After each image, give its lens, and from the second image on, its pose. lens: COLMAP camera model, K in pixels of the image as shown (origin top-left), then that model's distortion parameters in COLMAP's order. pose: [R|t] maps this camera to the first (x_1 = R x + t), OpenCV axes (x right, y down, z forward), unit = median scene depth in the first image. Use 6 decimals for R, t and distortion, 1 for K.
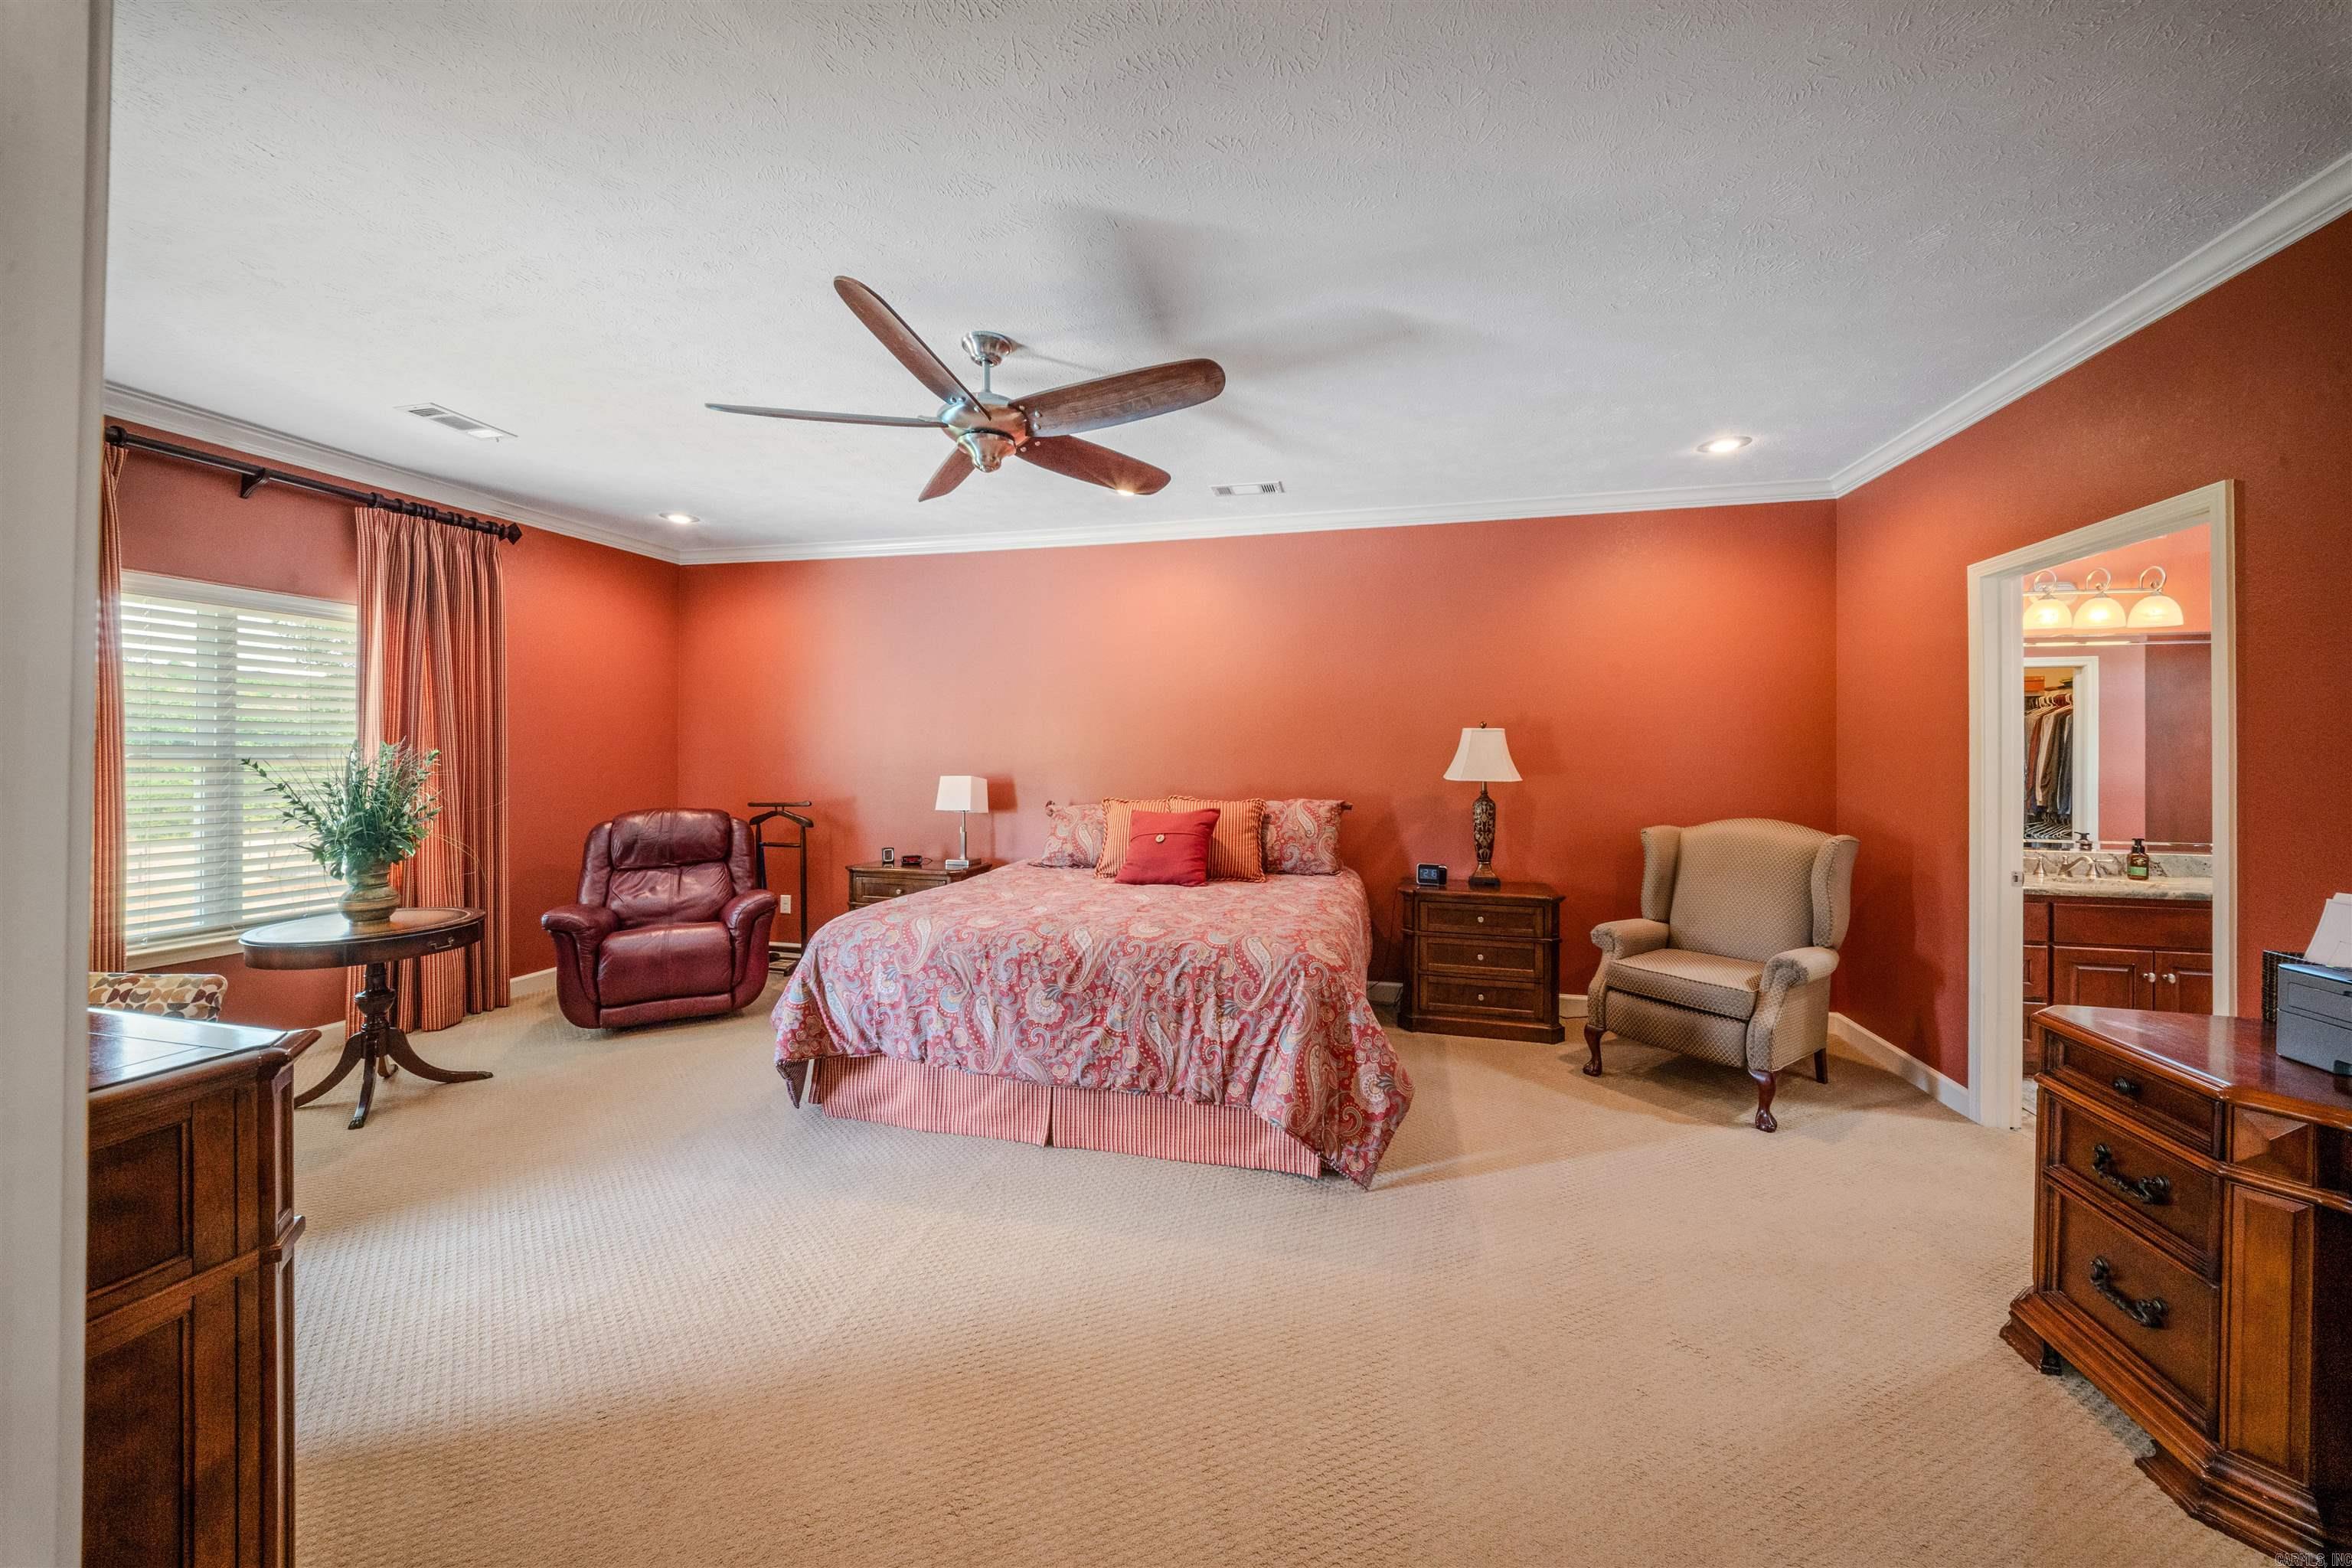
lens RADIAL K [[838.6, 0, 1186.0], [0, 838.6, 755.2], [0, 0, 1]] dist [0.004516, -0.003465]
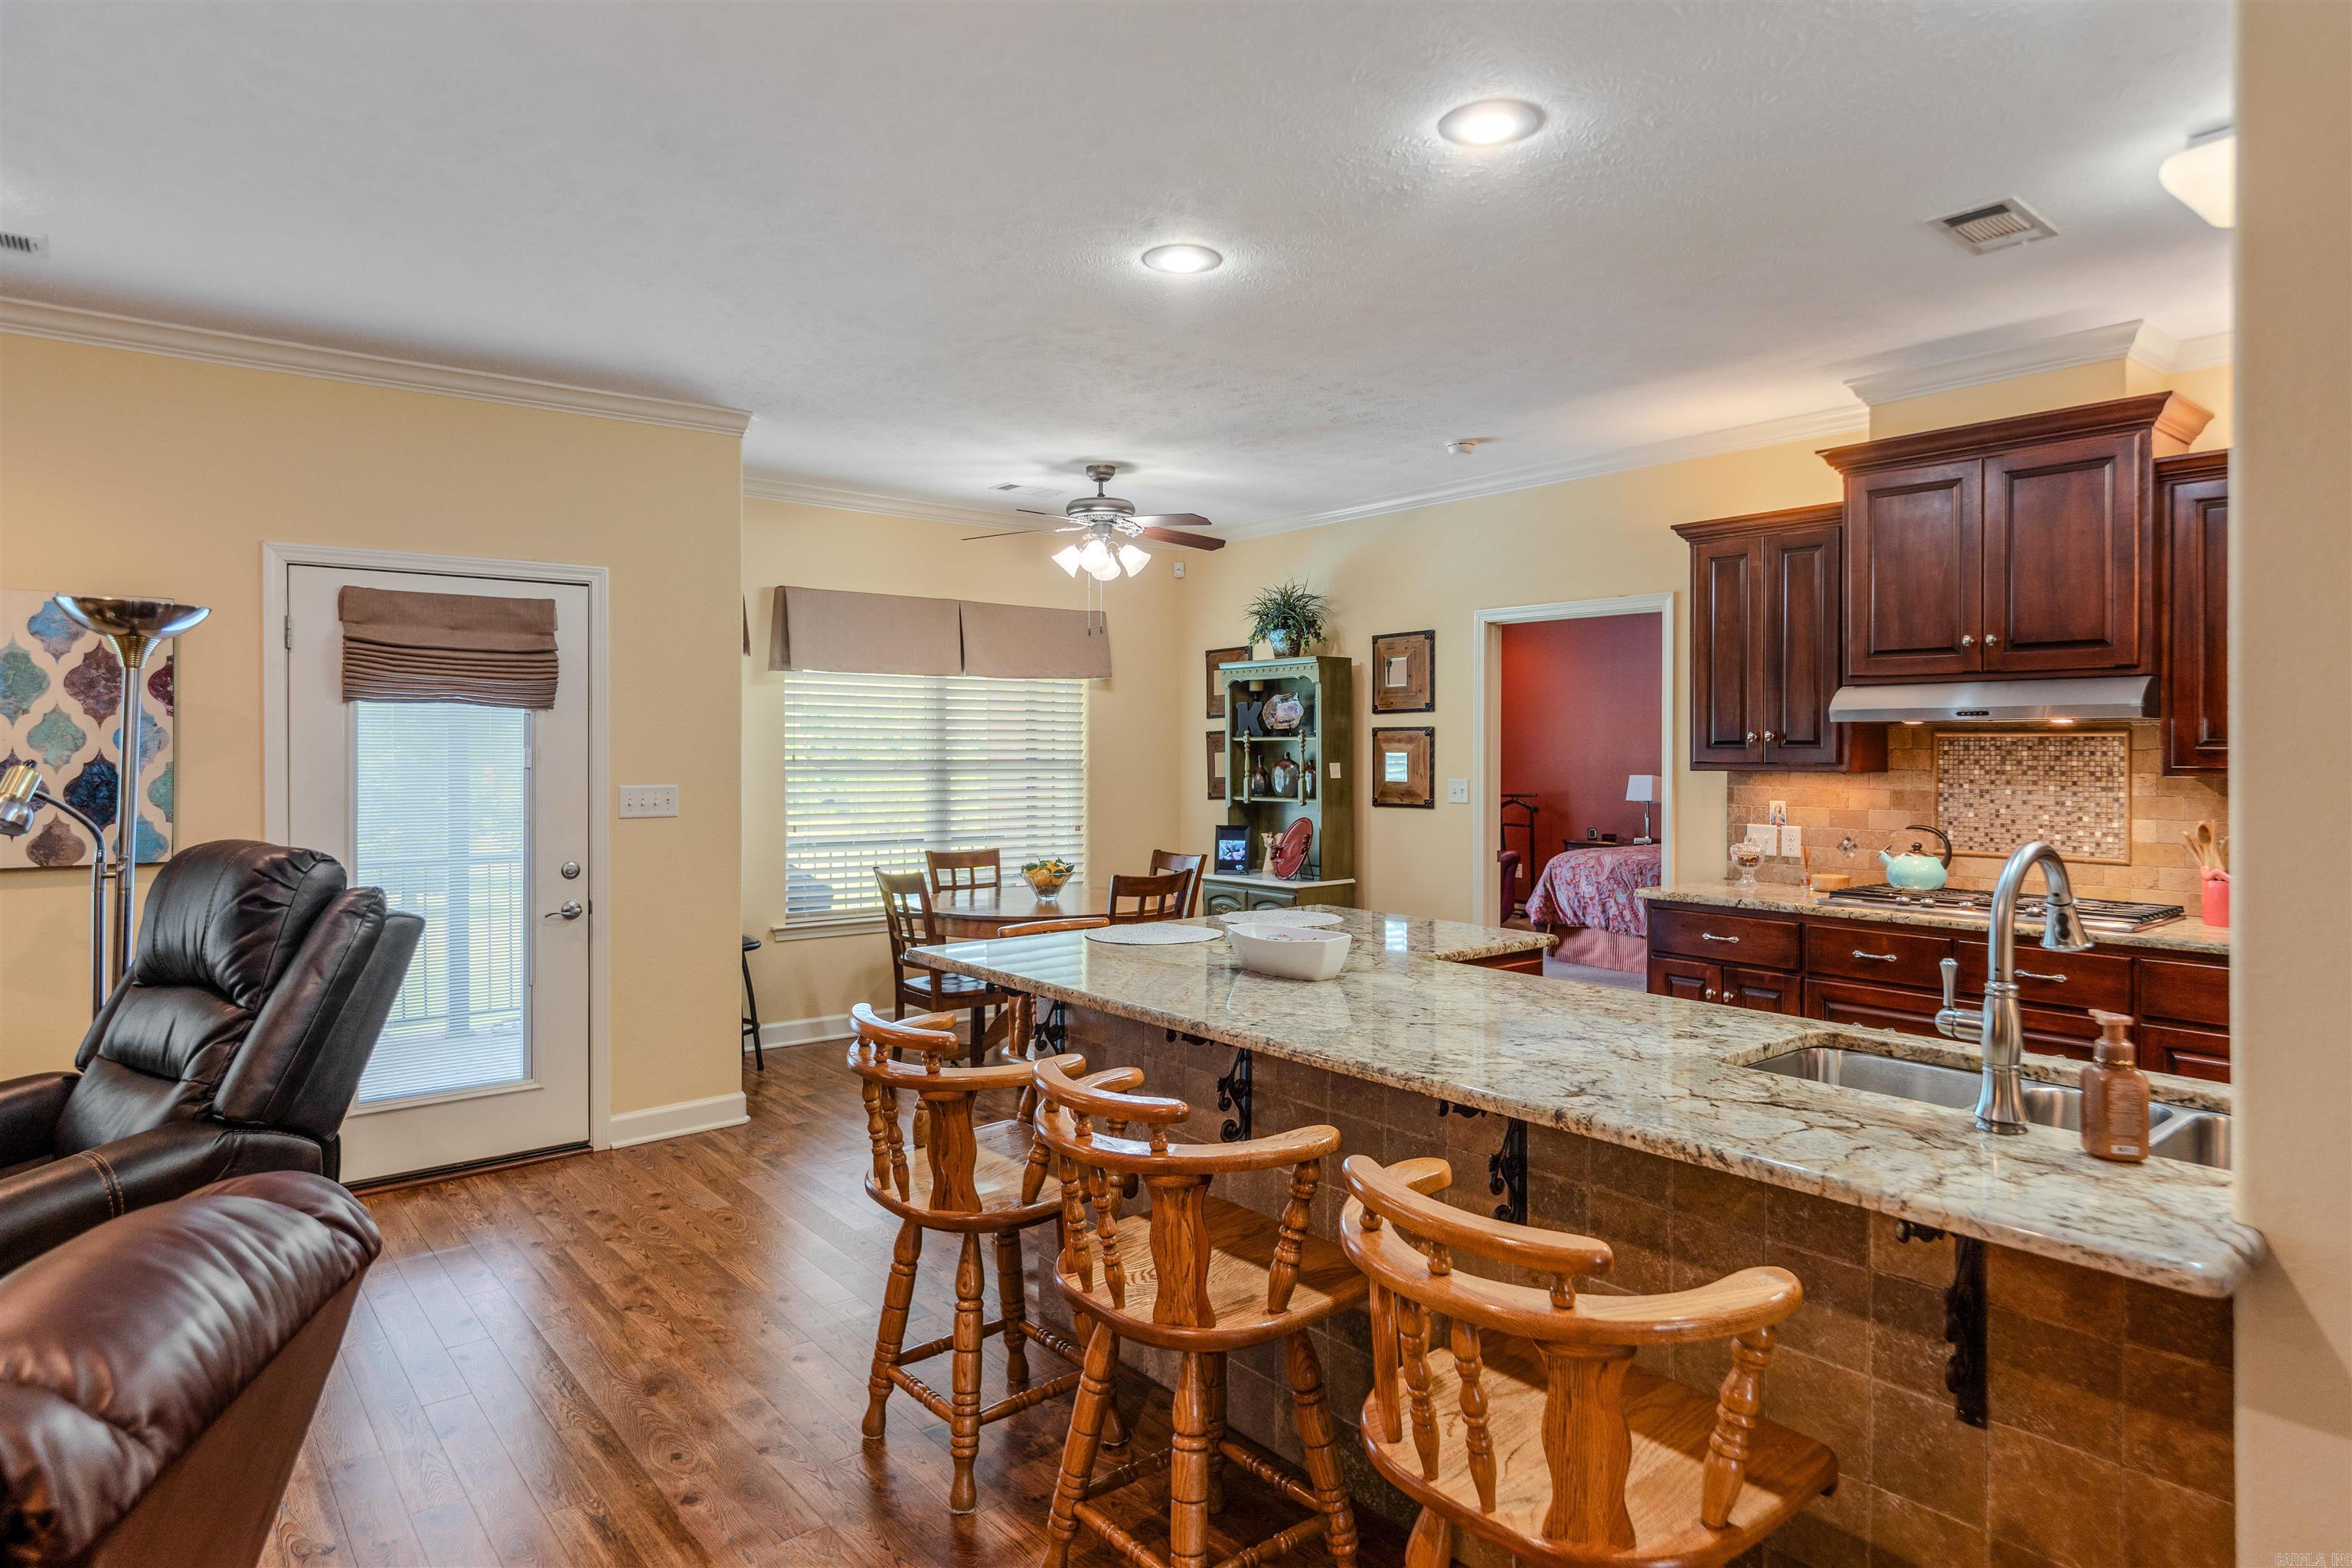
lens RADIAL K [[1324.4, 0, 1182.7], [0, 1324.4, 755.7], [0, 0, 1]] dist [-0.005137, 0.003595]
pose [[0.793273, -0.003238, -0.608858, 0.597143], [0.010269, 0.999915, 0.008061, -0.042288], [0.608780, -0.012647, 0.793238, -1.554389]]
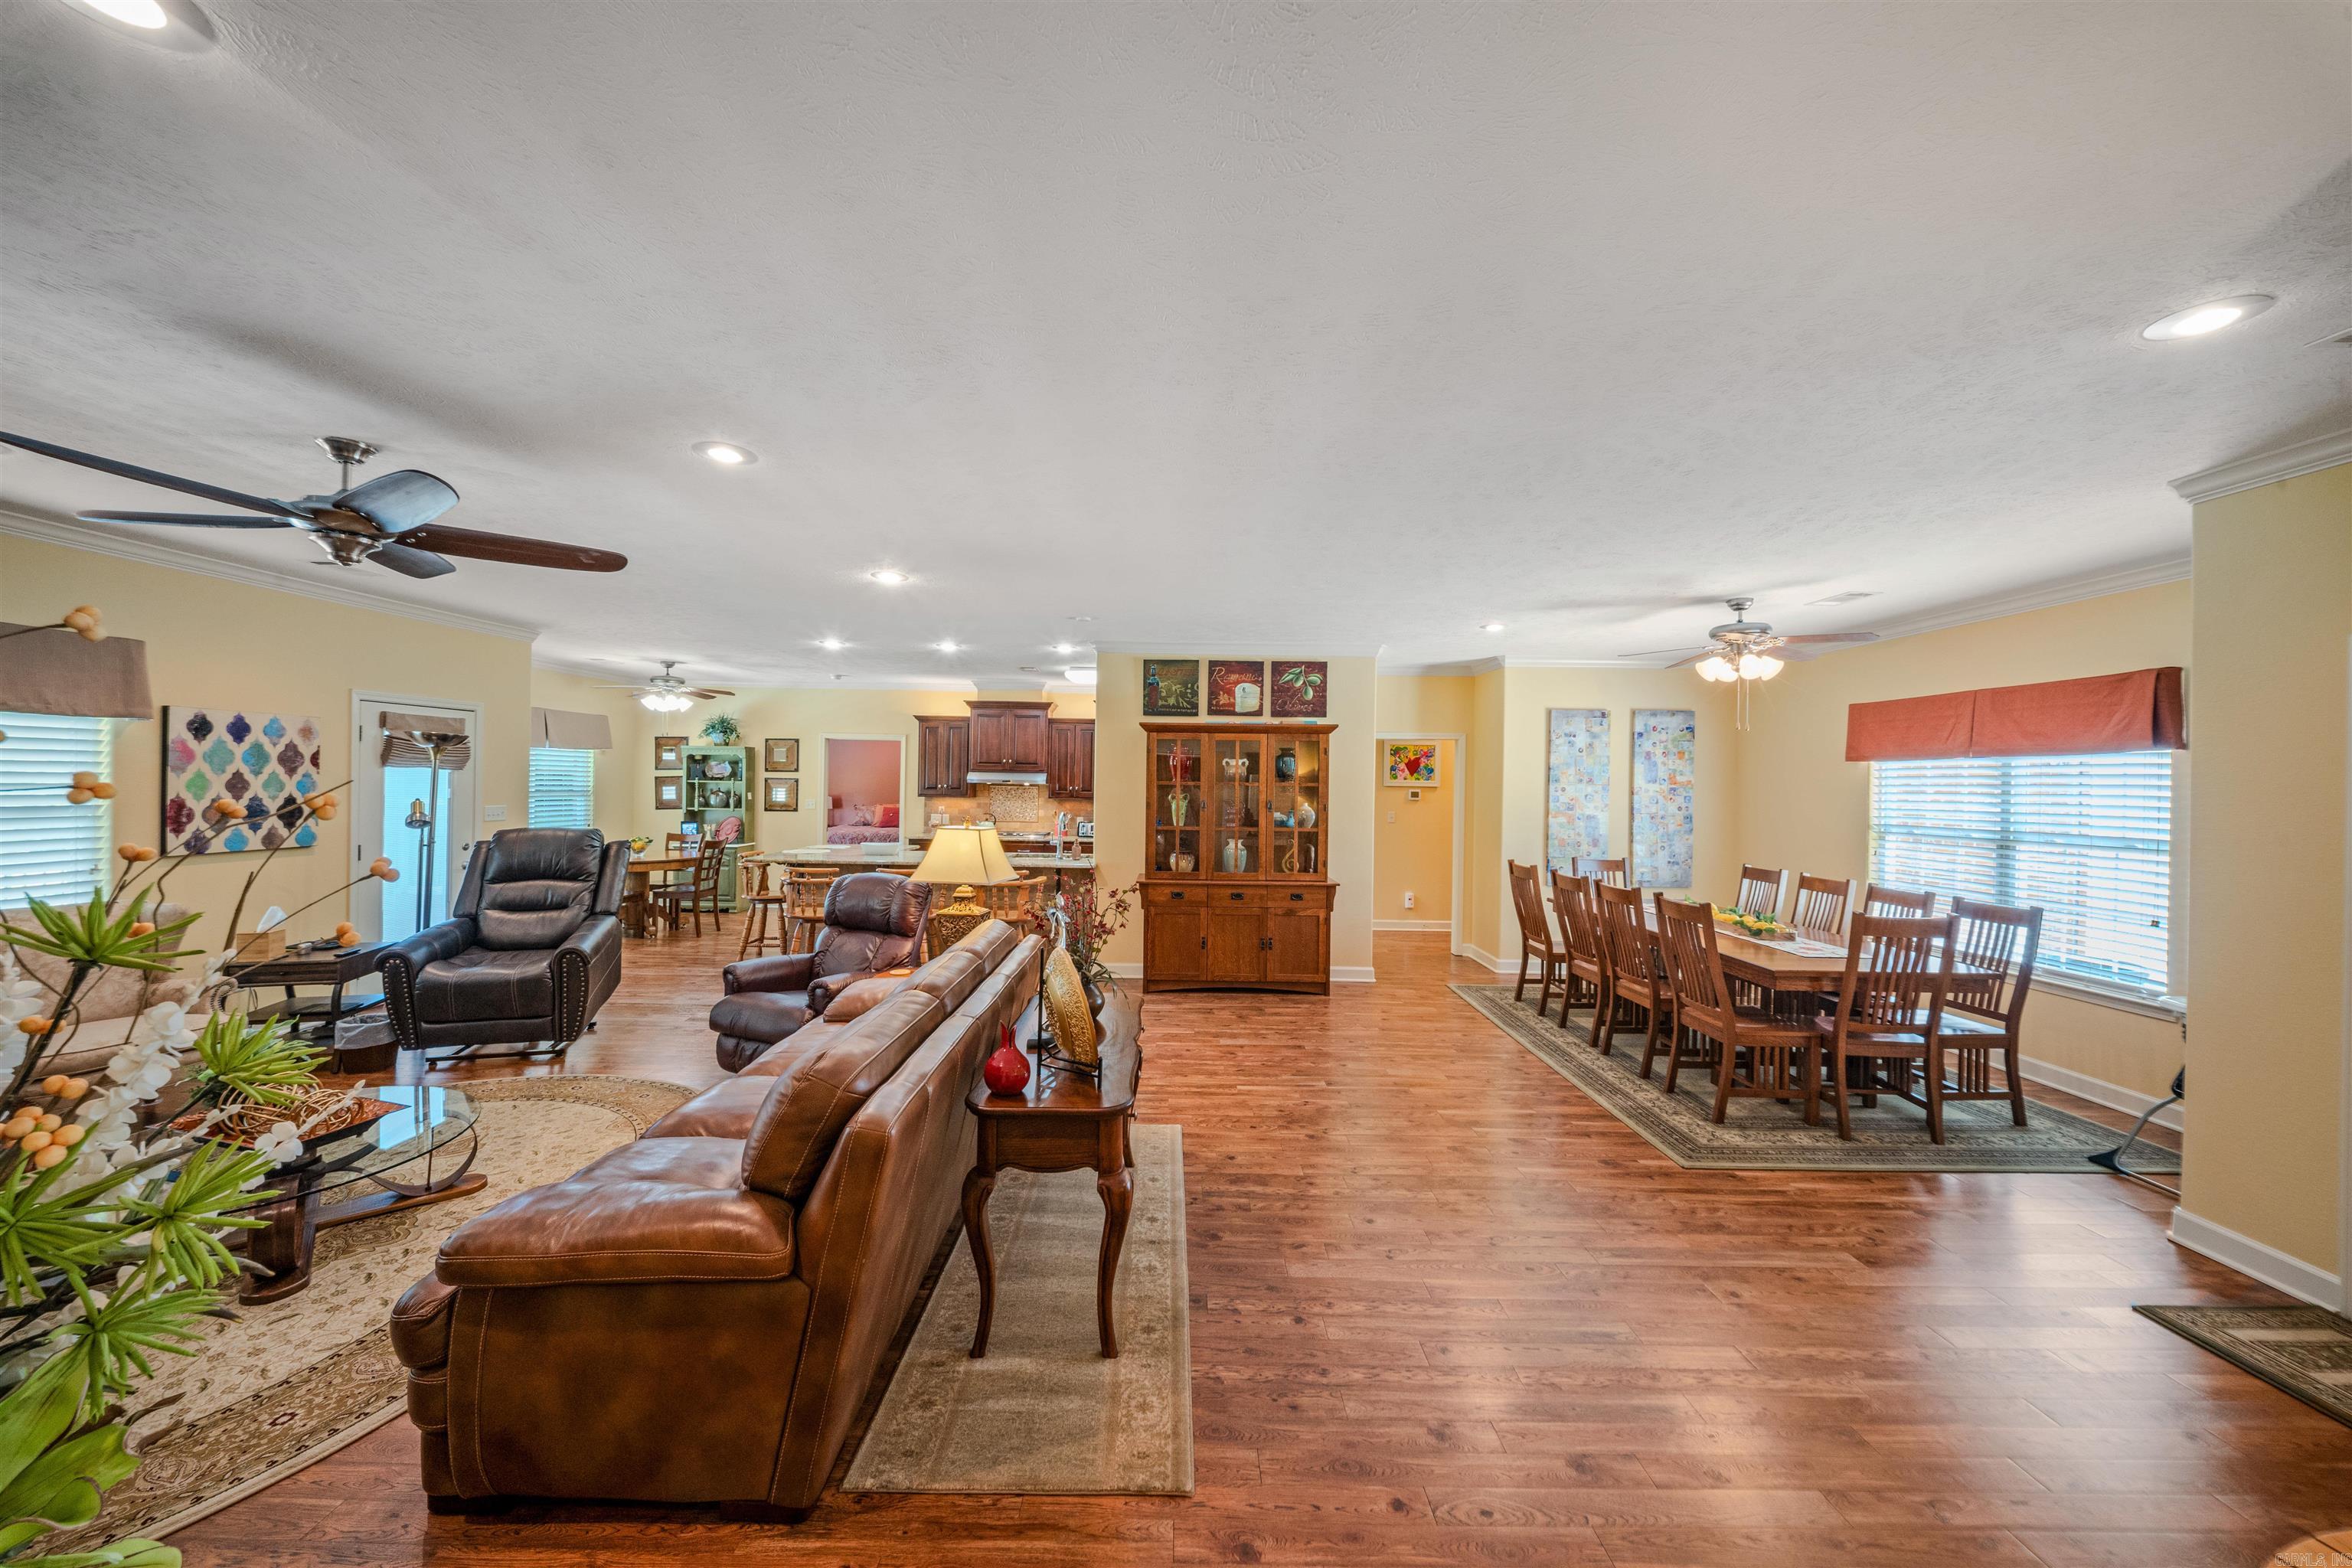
lens RADIAL K [[838.6, 0, 1174.2], [0, 838.6, 779.8], [0, 0, 1]] dist [0.004516, -0.003465]
pose [[0.974010, 0.009795, 0.226293, 0.357451], [-0.011756, 0.999904, 0.007318, -0.094044], [-0.226200, -0.009788, 0.974032, -2.932874]]
